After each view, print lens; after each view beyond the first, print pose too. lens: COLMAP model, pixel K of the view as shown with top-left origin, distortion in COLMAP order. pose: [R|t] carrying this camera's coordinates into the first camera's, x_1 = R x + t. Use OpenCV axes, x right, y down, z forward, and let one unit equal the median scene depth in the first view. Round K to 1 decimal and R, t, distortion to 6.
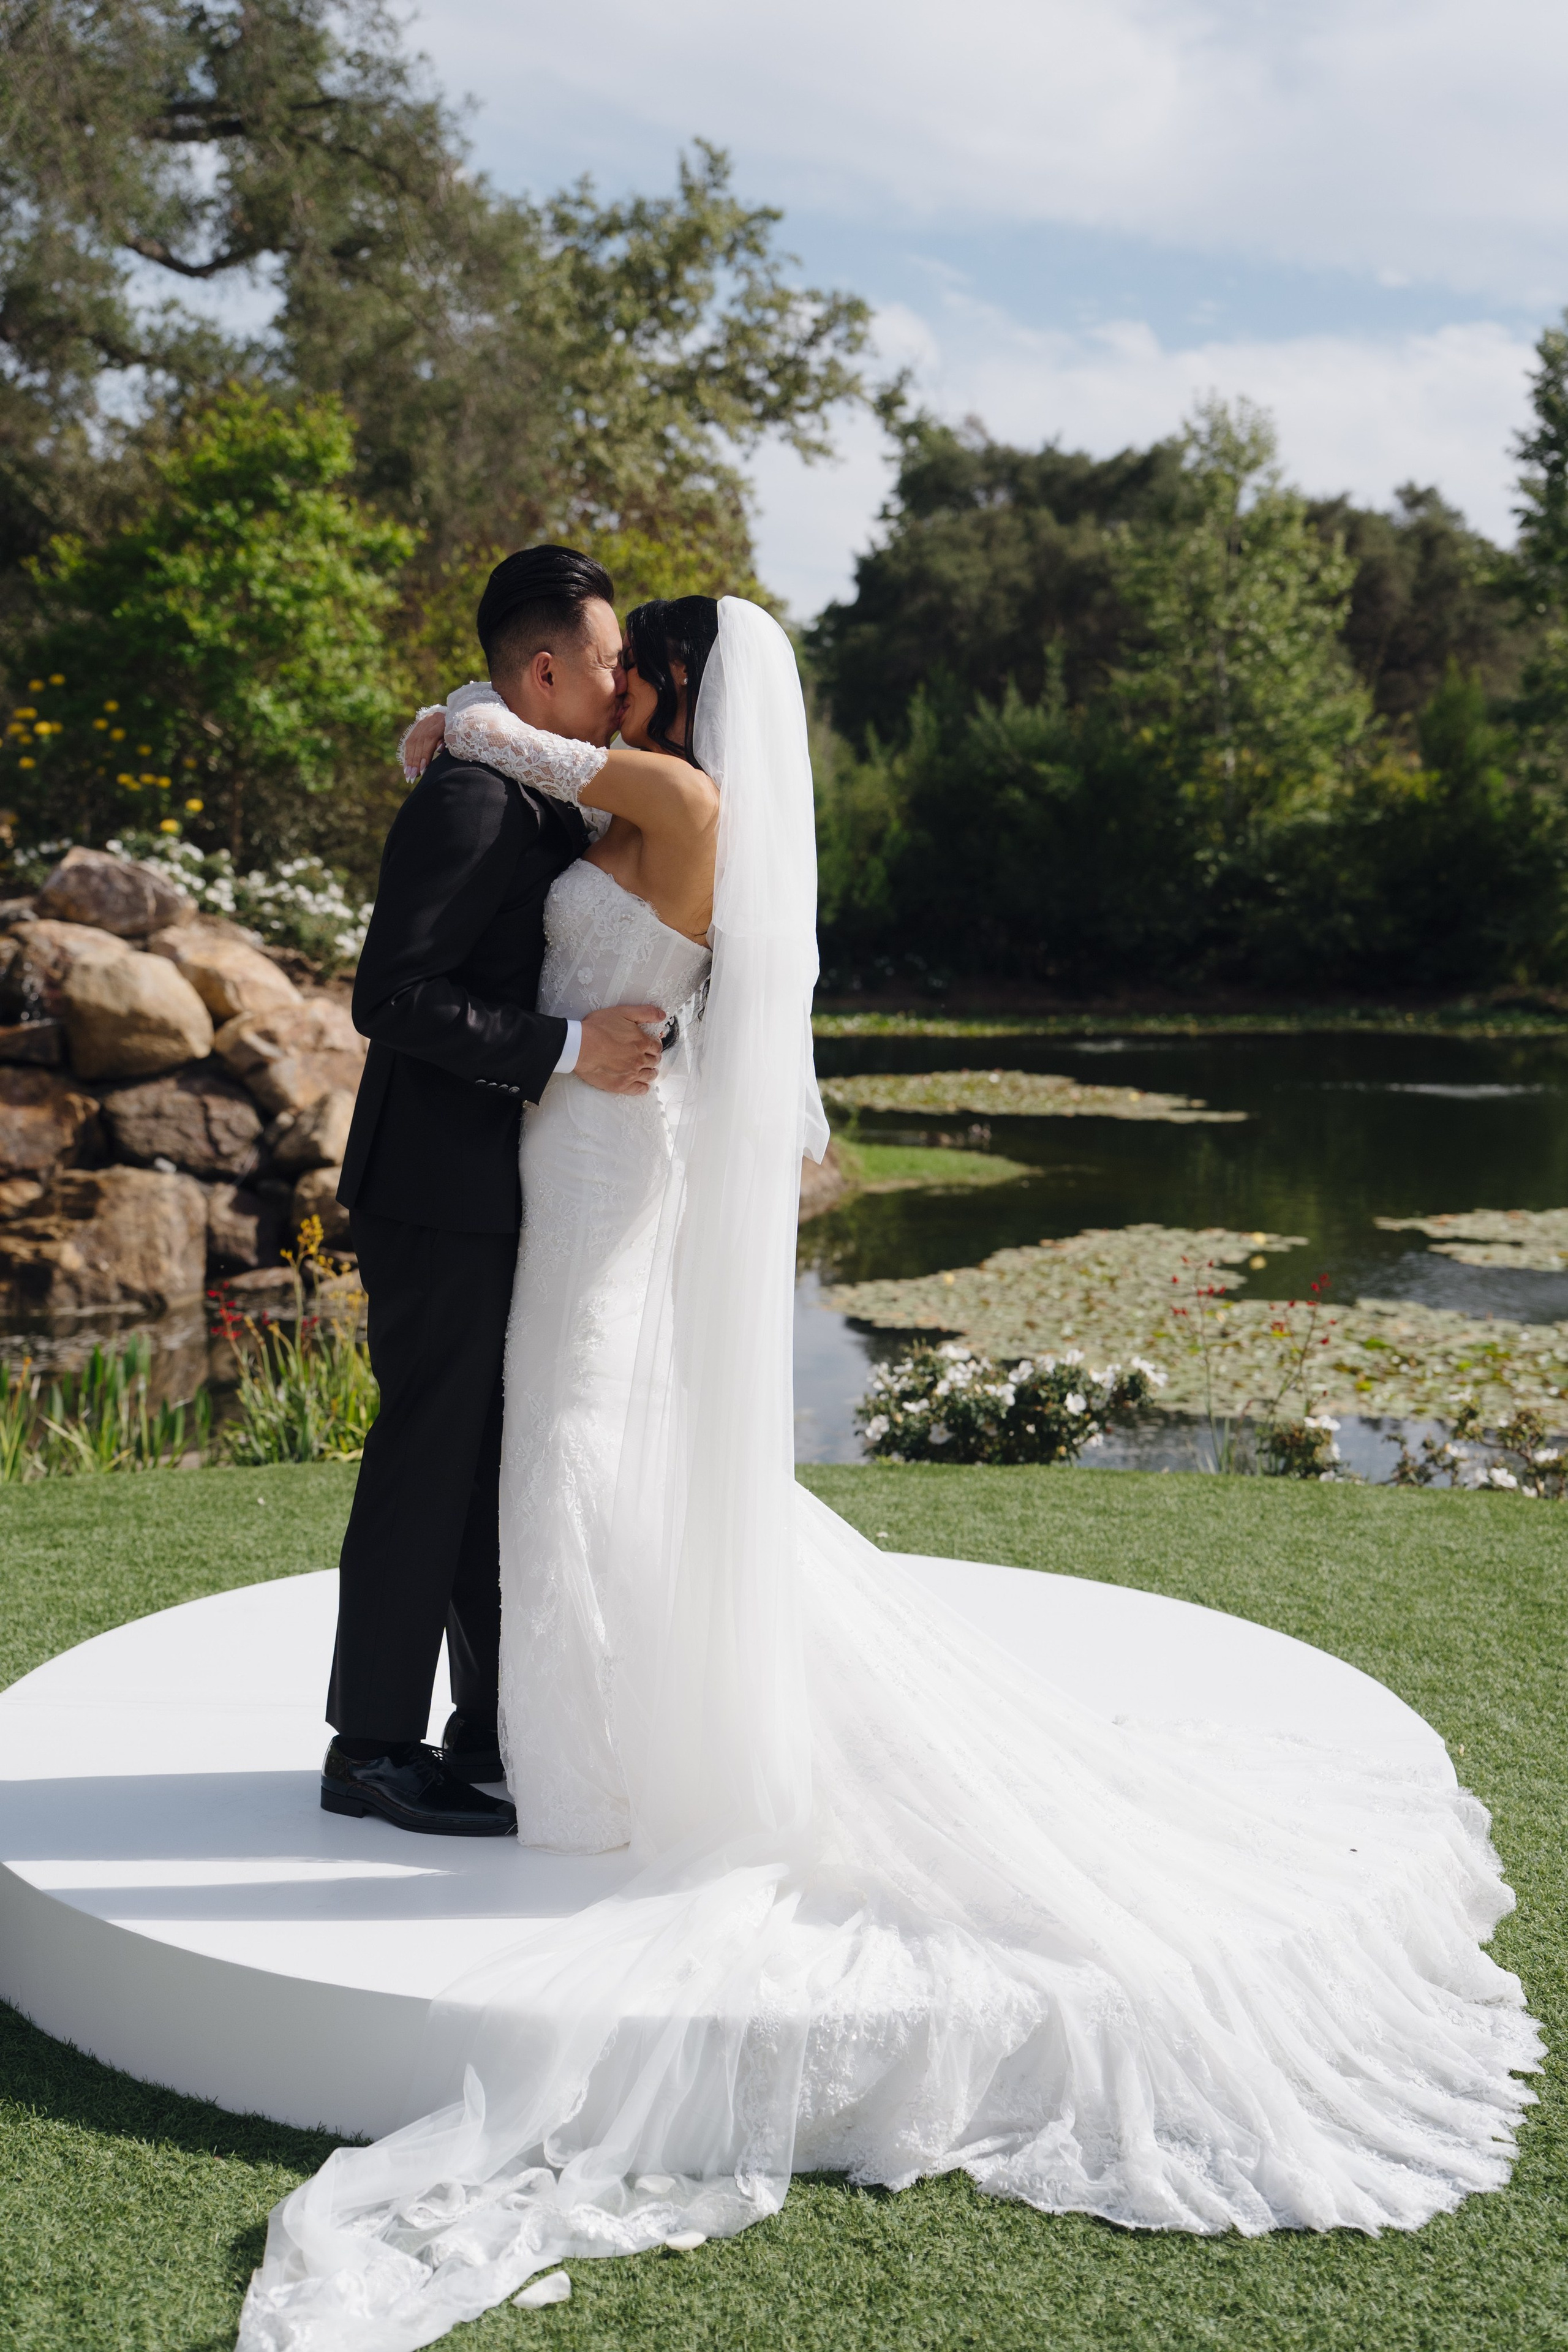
lens RADIAL K [[2637.7, 0, 787.2], [0, 2637.7, 1248.4], [0, 0, 1]] dist [0.066095, -0.018854]
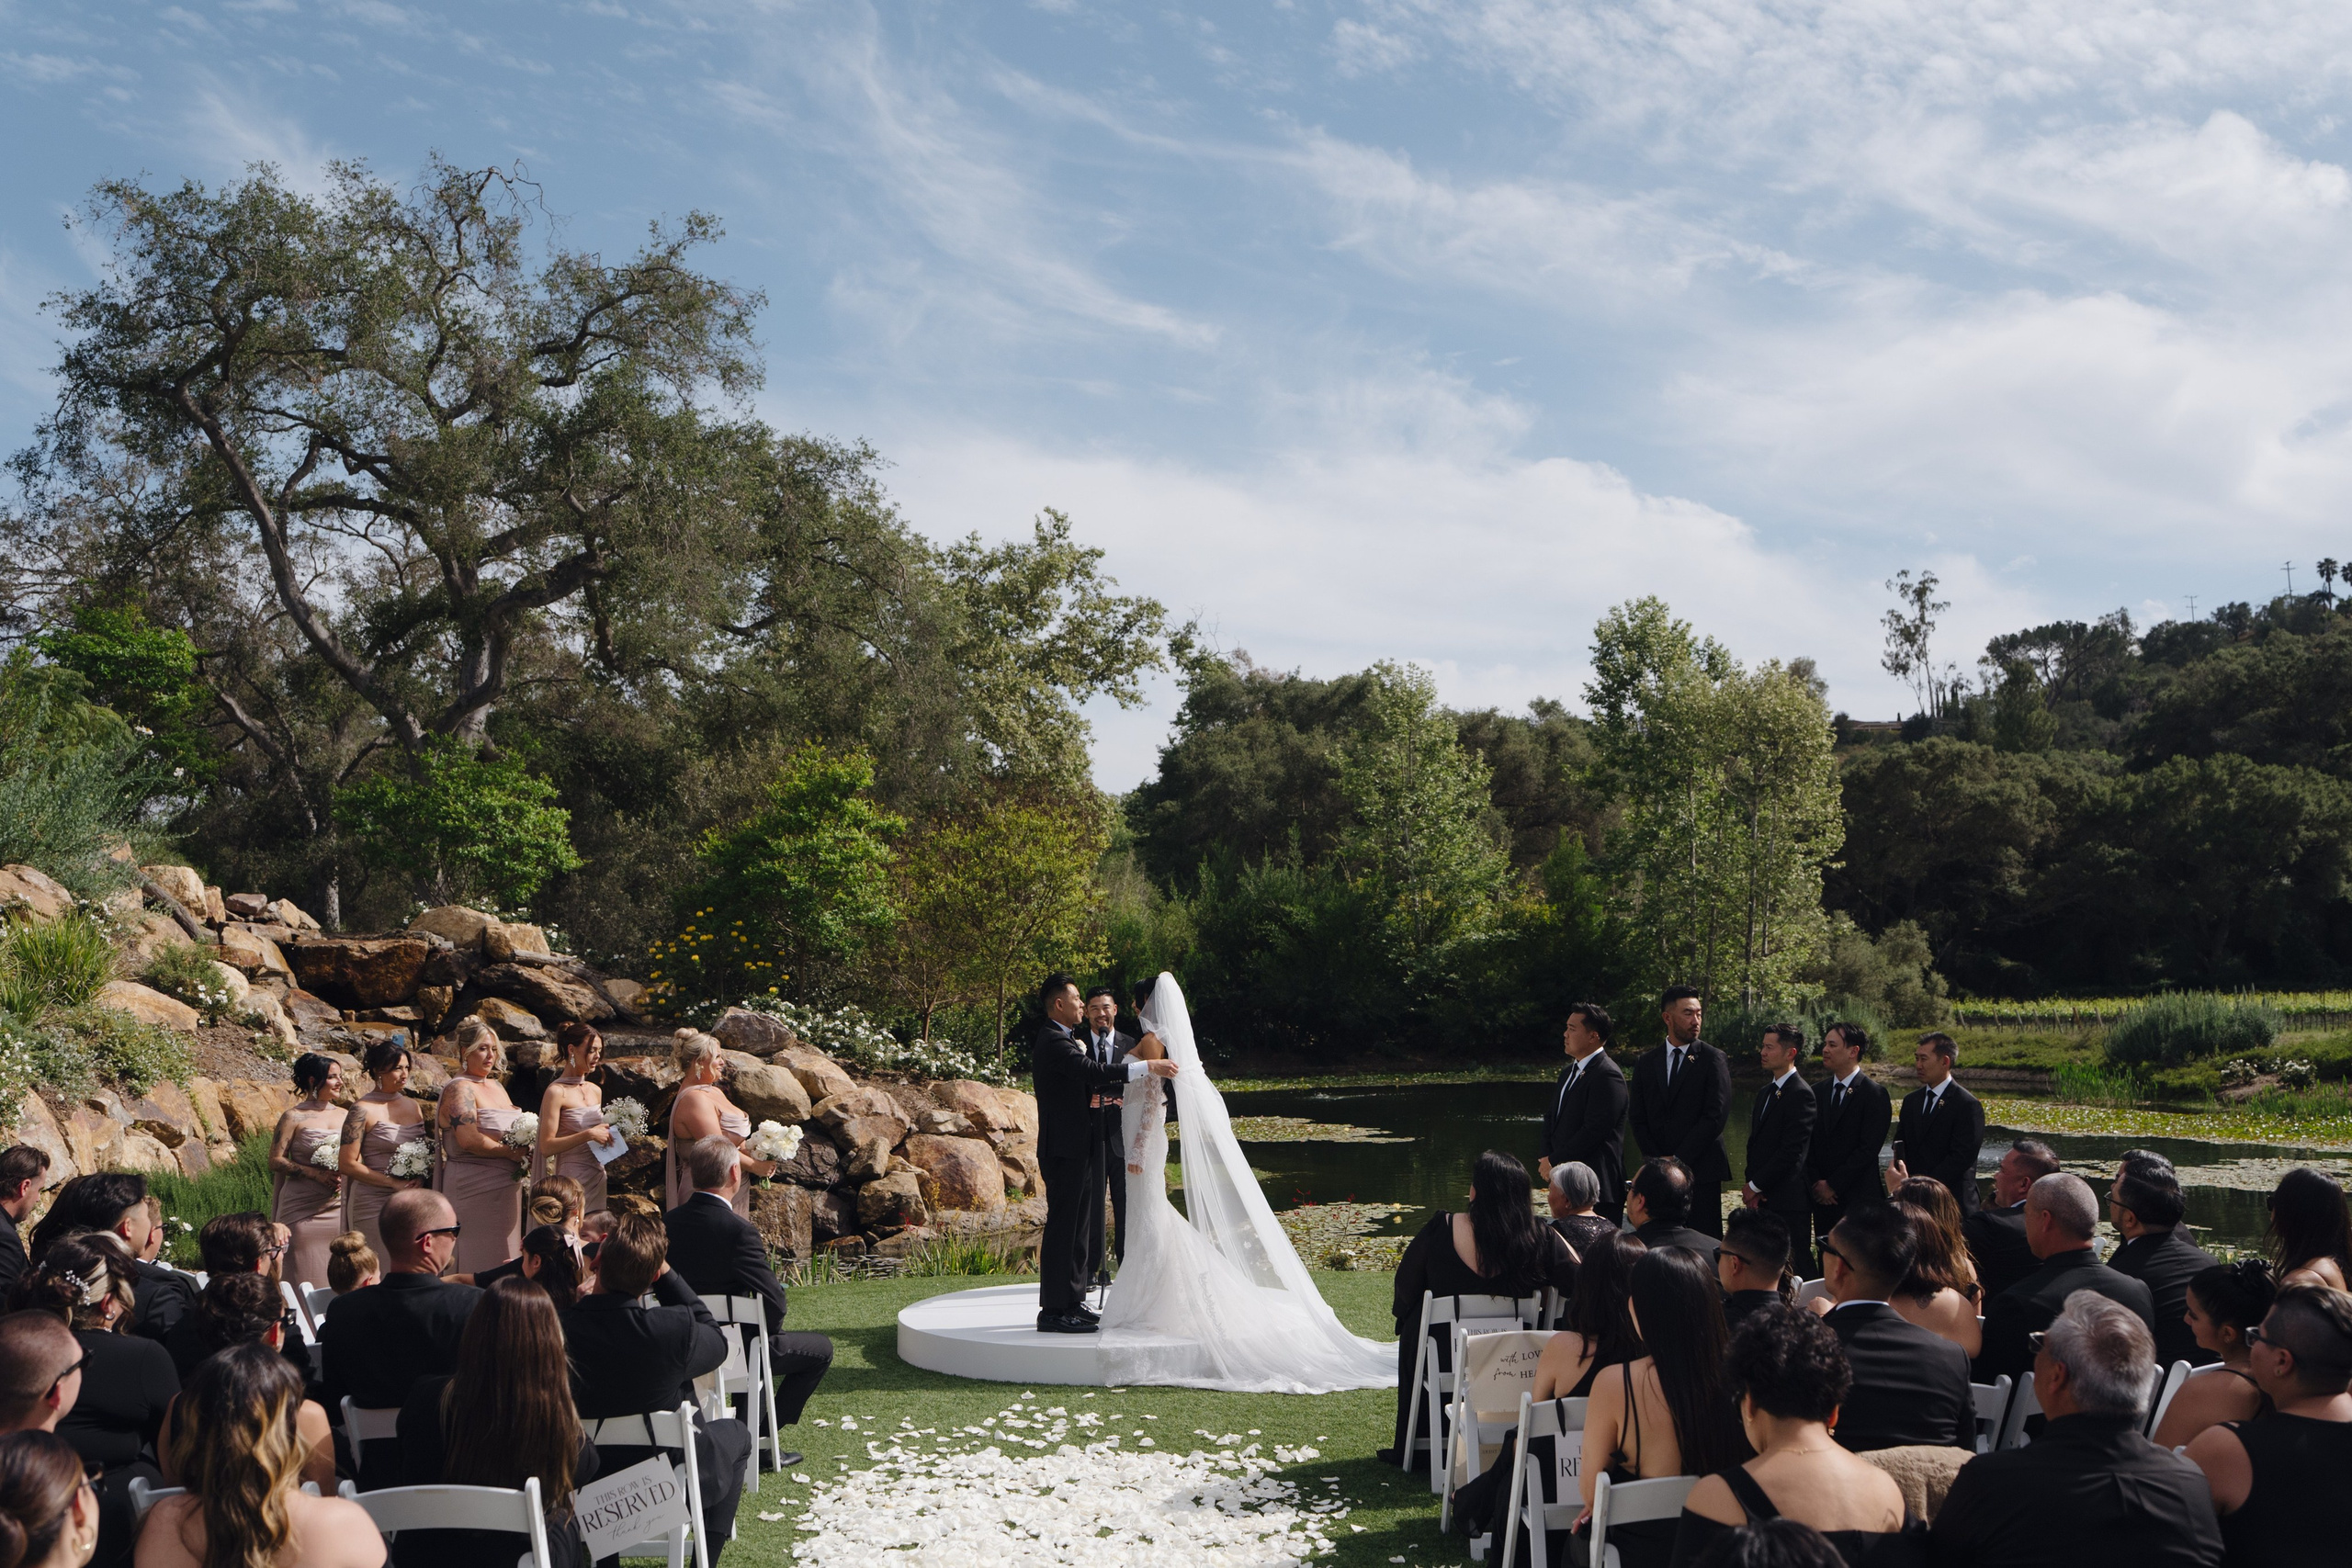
lens RADIAL K [[2048.3, 0, 1207.1], [0, 2048.3, 799.4], [0, 0, 1]] dist [0.015229, -0.099435]
pose [[0.998599, -0.023576, 0.047381, -0.001921], [0.033456, 0.974924, -0.220007, 0.008631], [-0.041006, 0.221284, 0.974347, -0.117907]]
